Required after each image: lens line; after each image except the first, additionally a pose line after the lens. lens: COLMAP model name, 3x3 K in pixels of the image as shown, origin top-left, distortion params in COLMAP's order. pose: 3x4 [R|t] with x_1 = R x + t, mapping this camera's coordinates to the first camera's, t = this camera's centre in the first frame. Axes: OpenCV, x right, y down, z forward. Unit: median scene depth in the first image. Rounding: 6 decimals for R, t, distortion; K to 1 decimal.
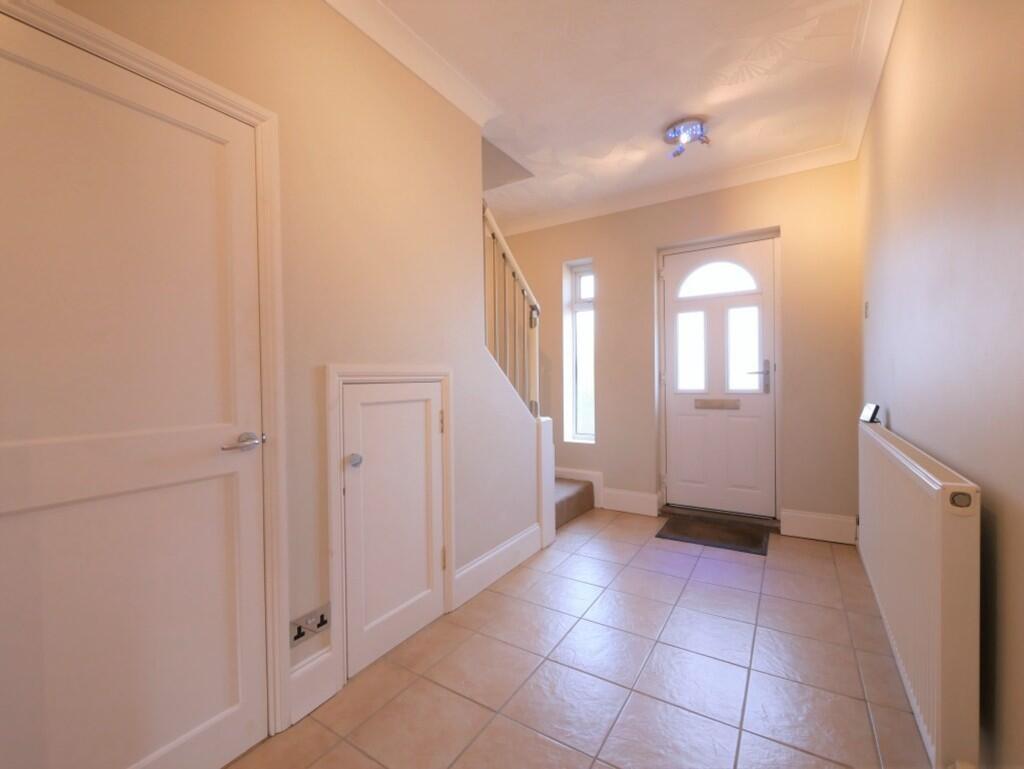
lens RADIAL K [[446.8, 0, 502.6], [0, 446.8, 386.3], [0, 0, 1]] dist [-0.001968, -0.000095]
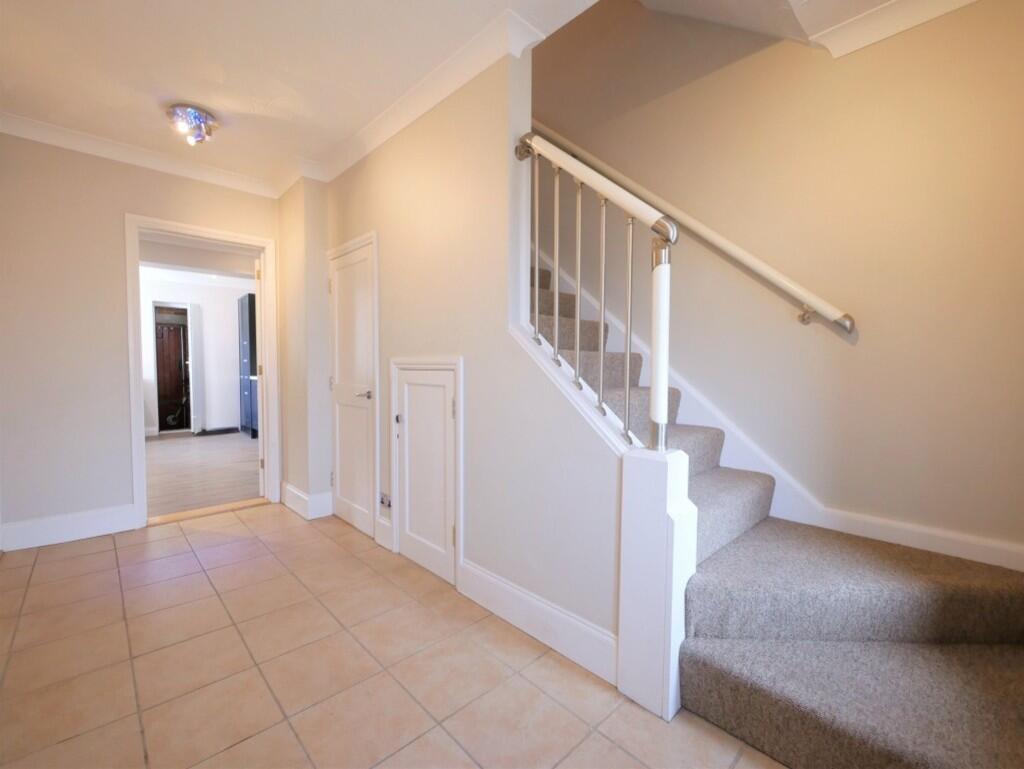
lens RADIAL K [[446.8, 0, 502.6], [0, 446.8, 386.3], [0, 0, 1]] dist [-0.001968, -0.000095]
pose [[-0.240747, 0.058931, -0.968797, 0.873064], [-0.020165, 0.997636, 0.065696, -0.045369], [0.970378, 0.035352, -0.238990, 1.376366]]
